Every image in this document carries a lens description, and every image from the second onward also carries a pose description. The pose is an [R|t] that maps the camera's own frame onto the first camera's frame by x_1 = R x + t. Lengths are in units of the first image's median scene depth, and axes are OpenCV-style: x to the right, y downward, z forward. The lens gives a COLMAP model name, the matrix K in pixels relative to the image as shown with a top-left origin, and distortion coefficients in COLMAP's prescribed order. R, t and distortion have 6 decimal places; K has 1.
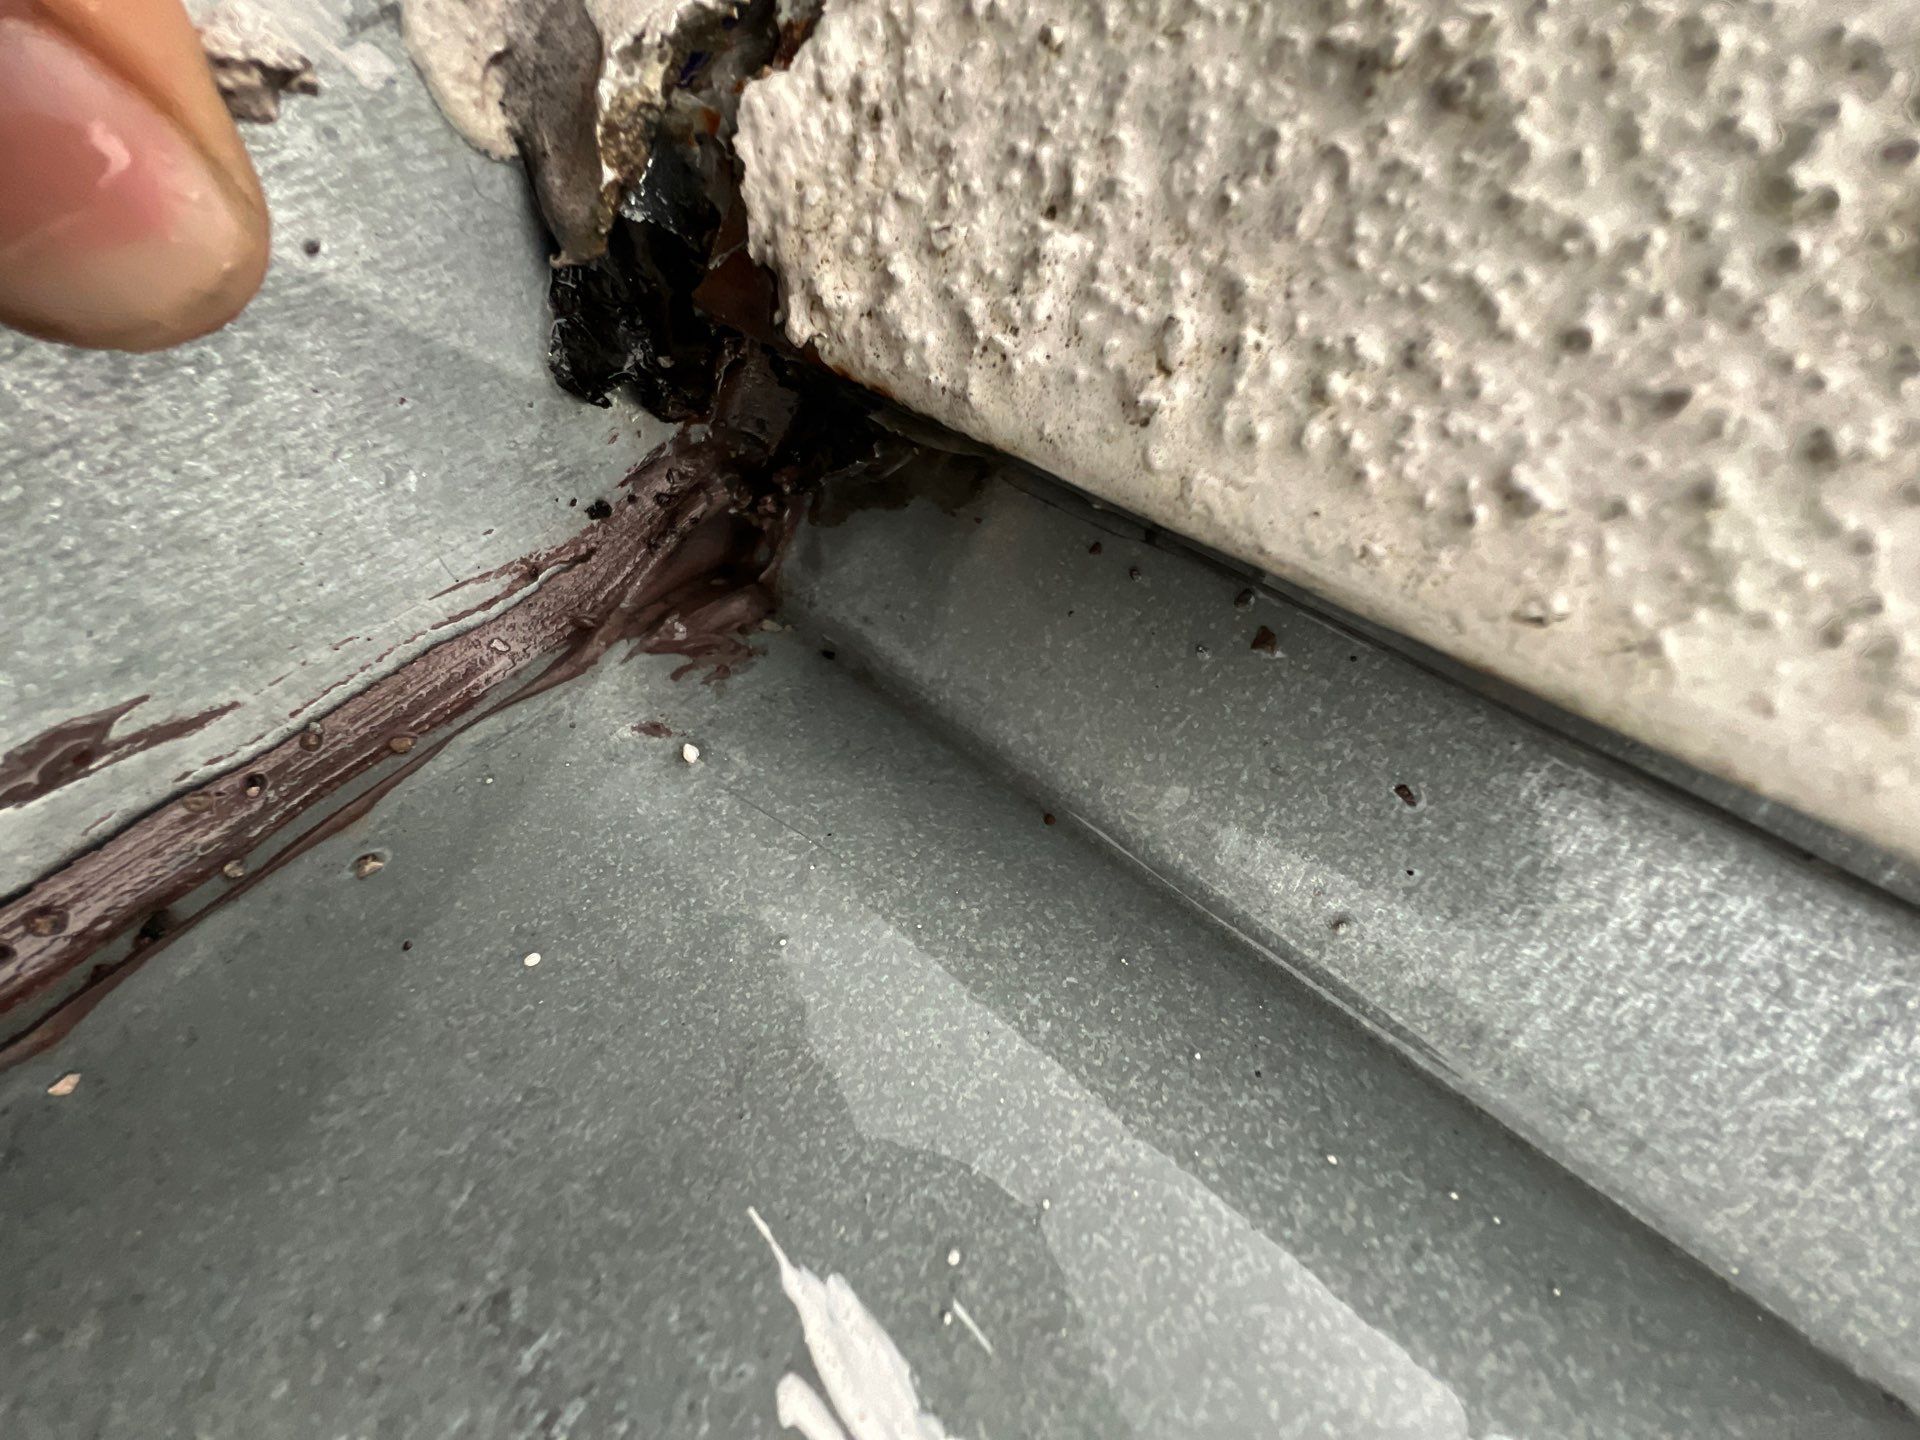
lens RADIAL K [[782.3, 0, 966.5], [0, 782.3, 720.2], [0, 0, 1]] dist [0.004807, -0.000590]
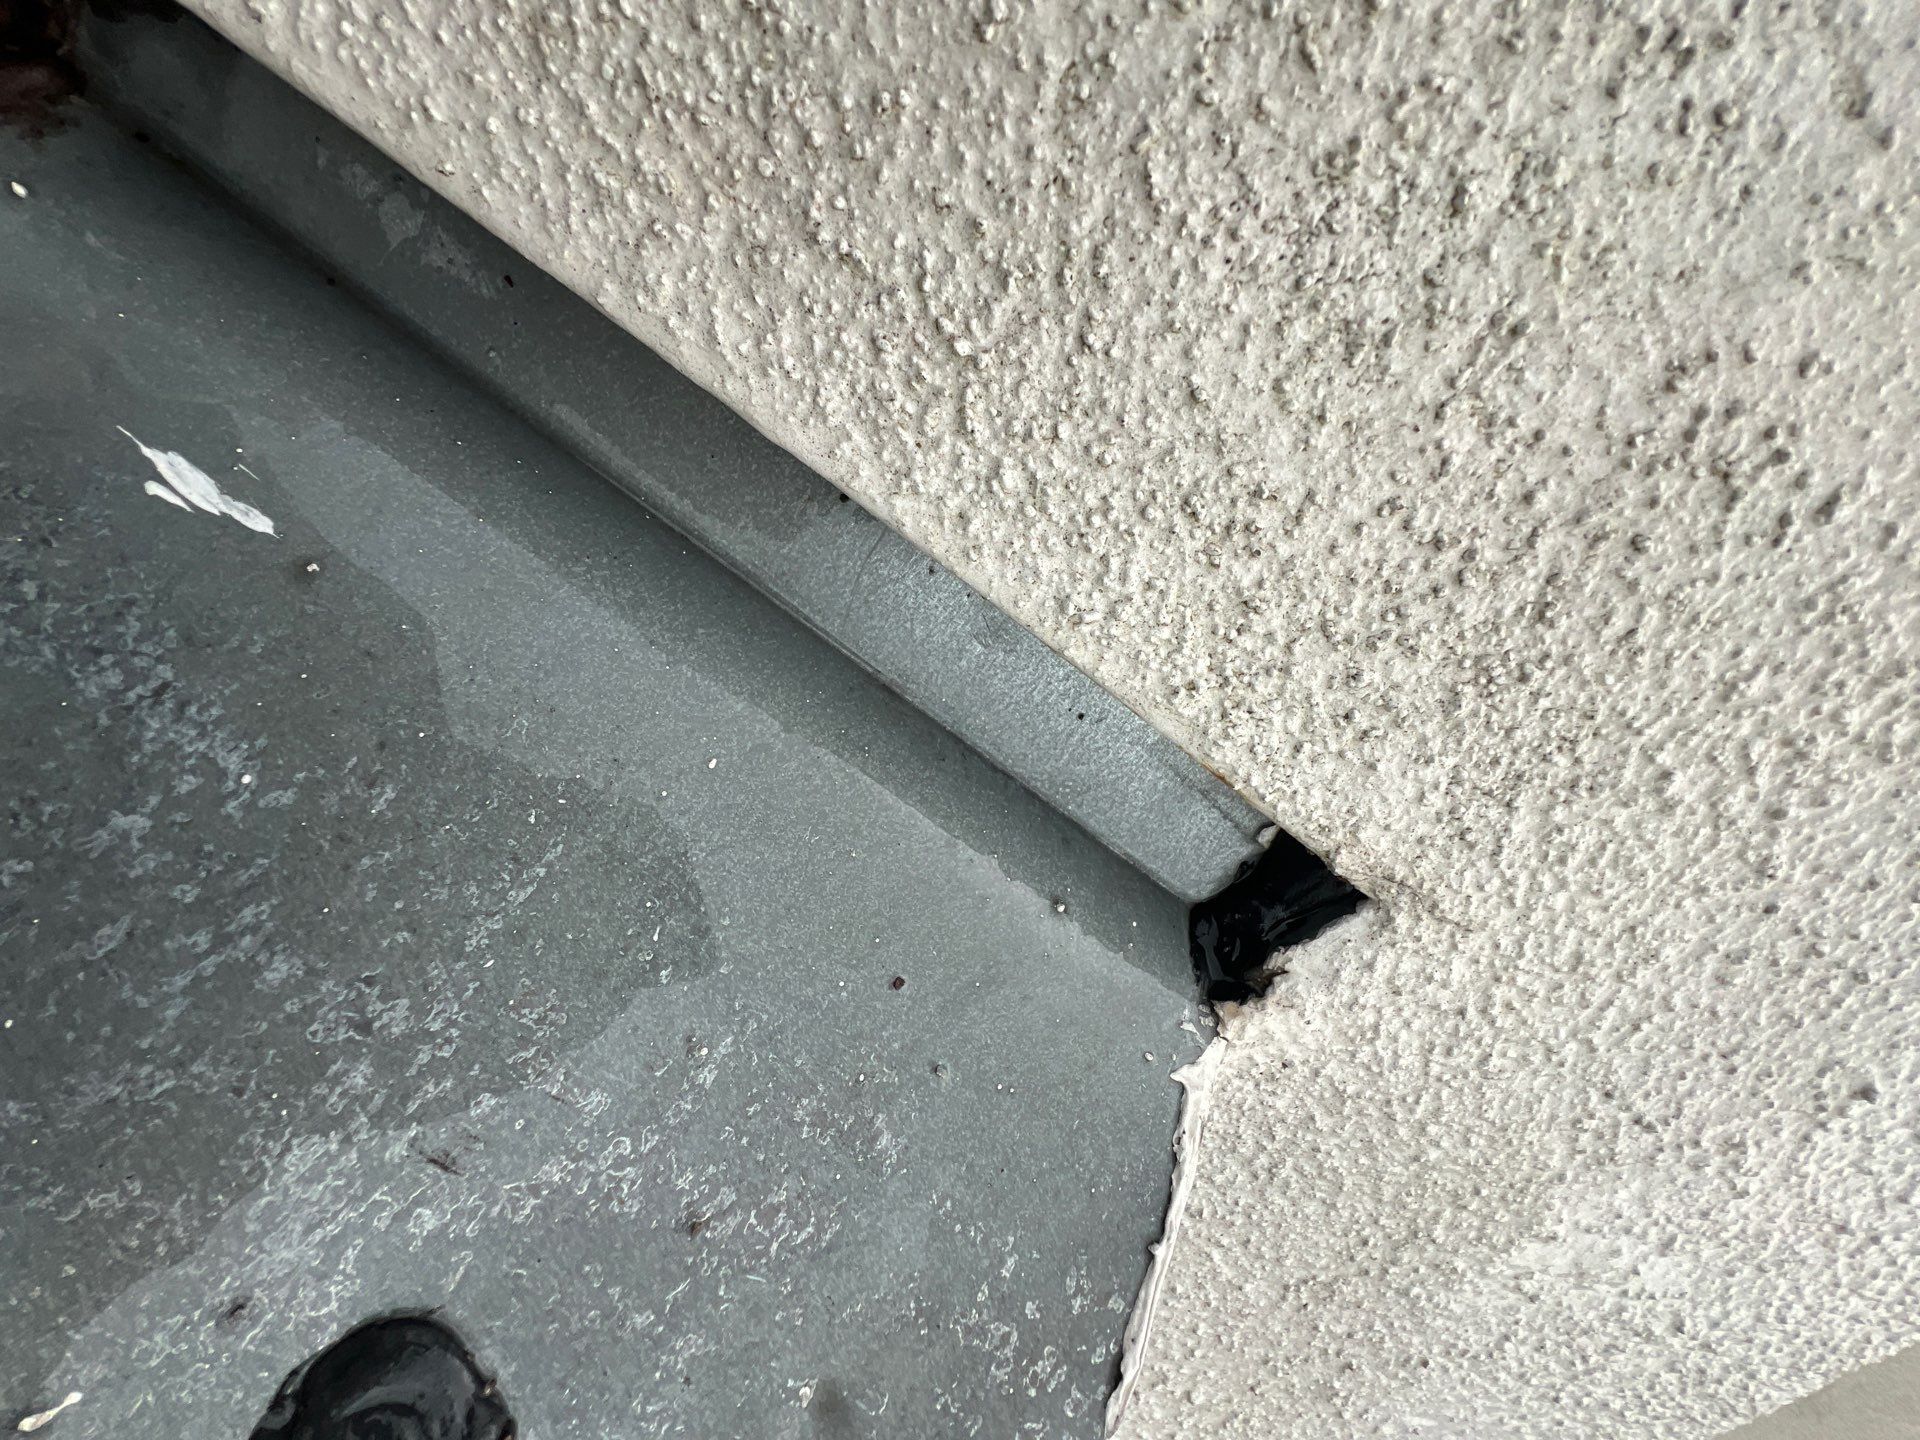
lens RADIAL K [[782.3, 0, 953.6], [0, 782.3, 722.3], [0, 0, 1]] dist [0.004807, -0.000590]
pose [[0.912127, -0.061689, 0.405240, 0.726228], [-0.119113, 0.906064, 0.406031, 0.168253], [-0.392221, -0.418621, 0.819097, -1.638321]]
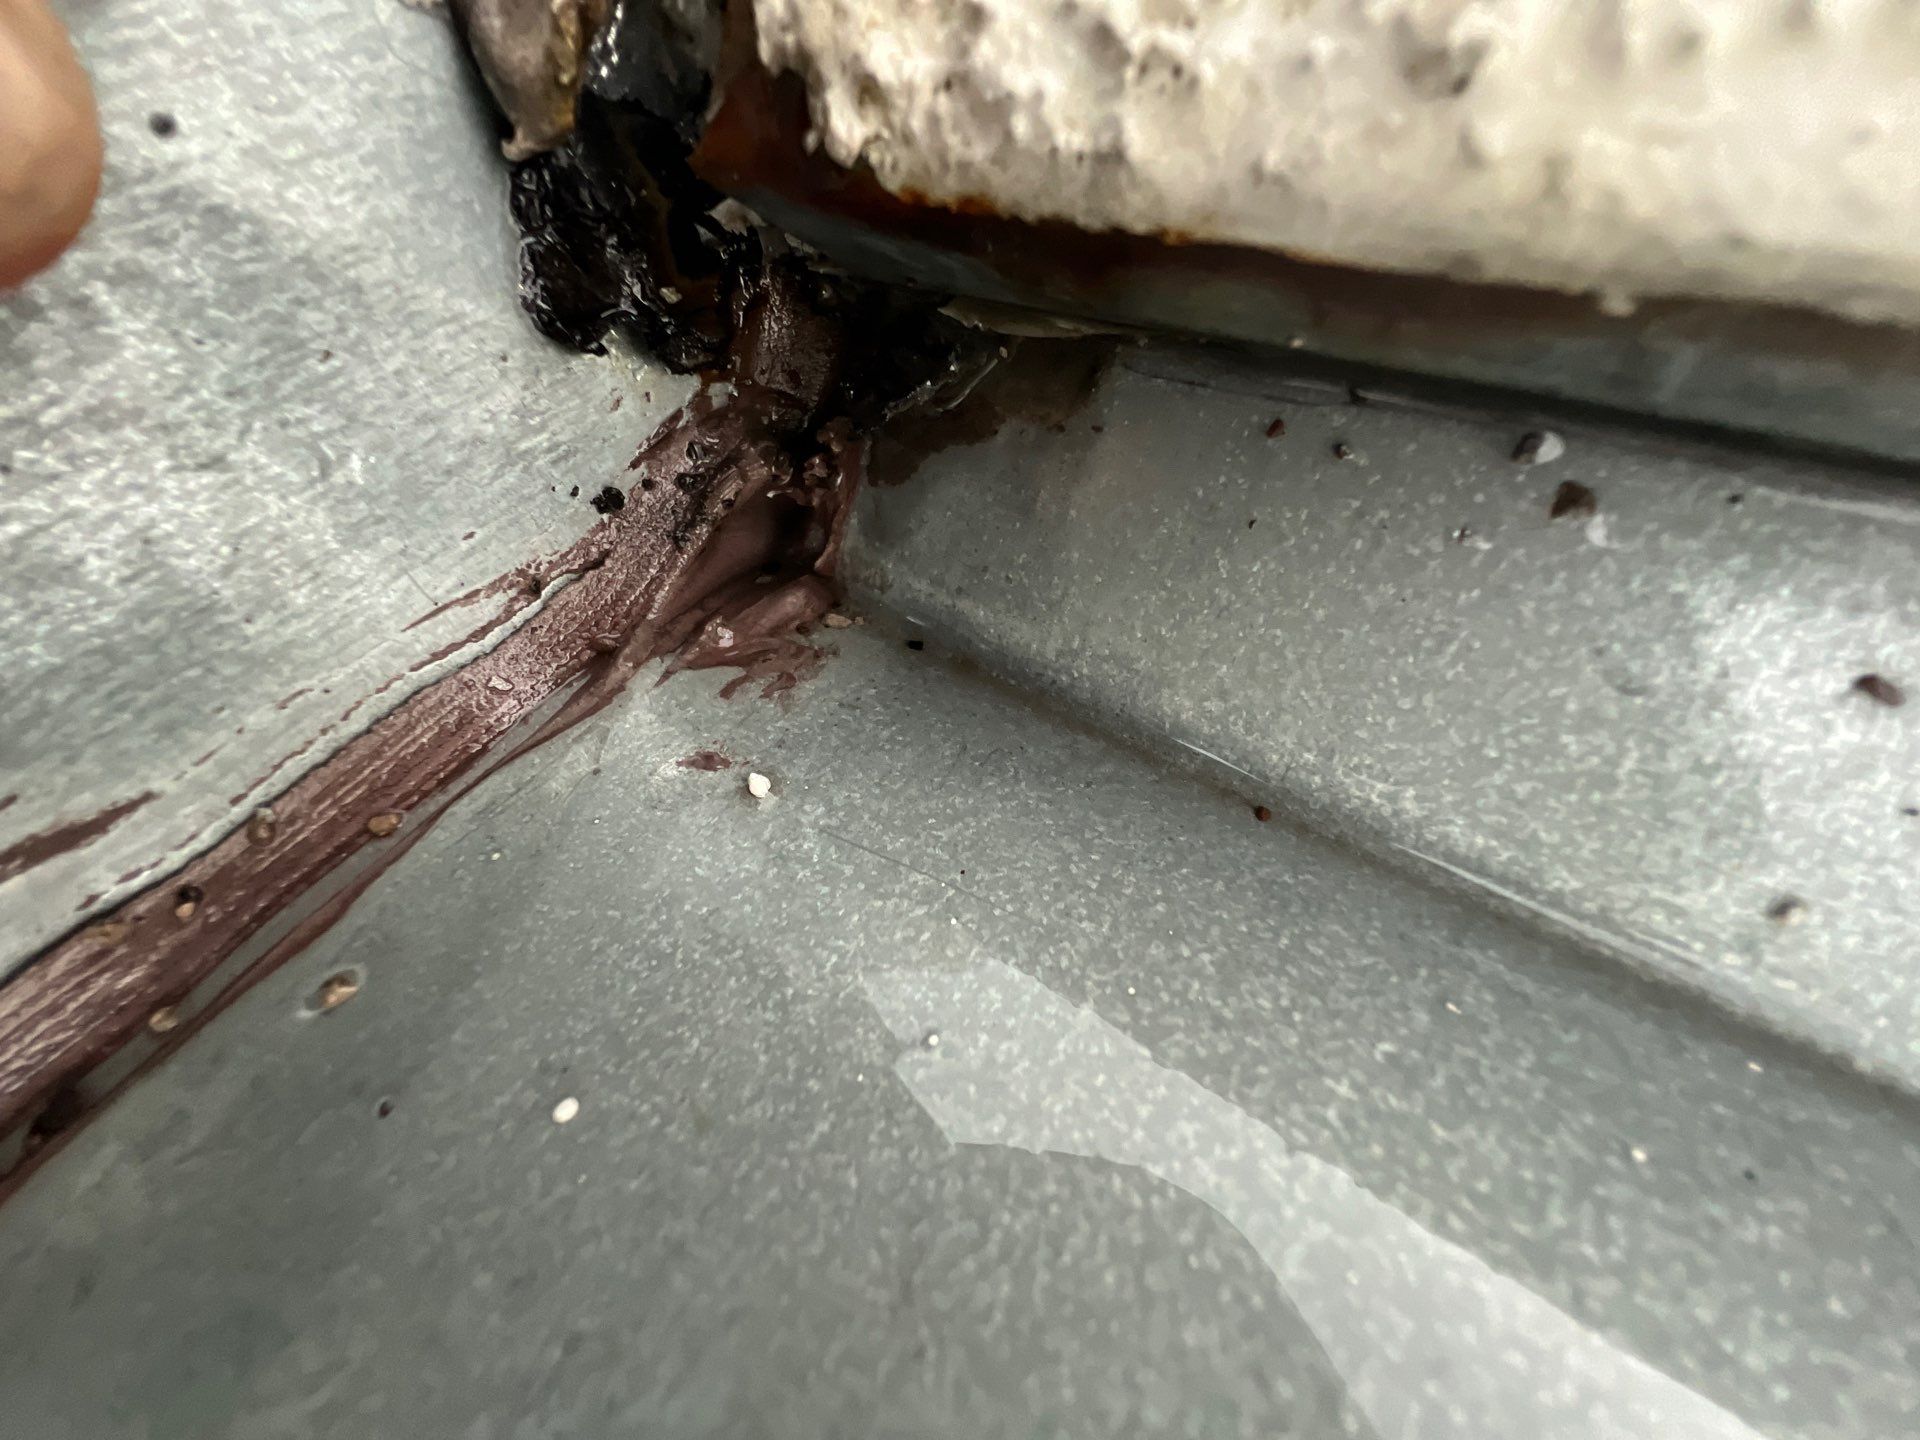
lens RADIAL K [[782.3, 0, 969.8], [0, 782.3, 718.2], [0, 0, 1]] dist [0.004807, -0.000590]
pose [[0.989830, -0.134359, -0.046726, -0.137348], [0.131278, 0.989295, -0.063733, 0.062820], [0.054789, 0.056951, 0.996872, 0.332820]]
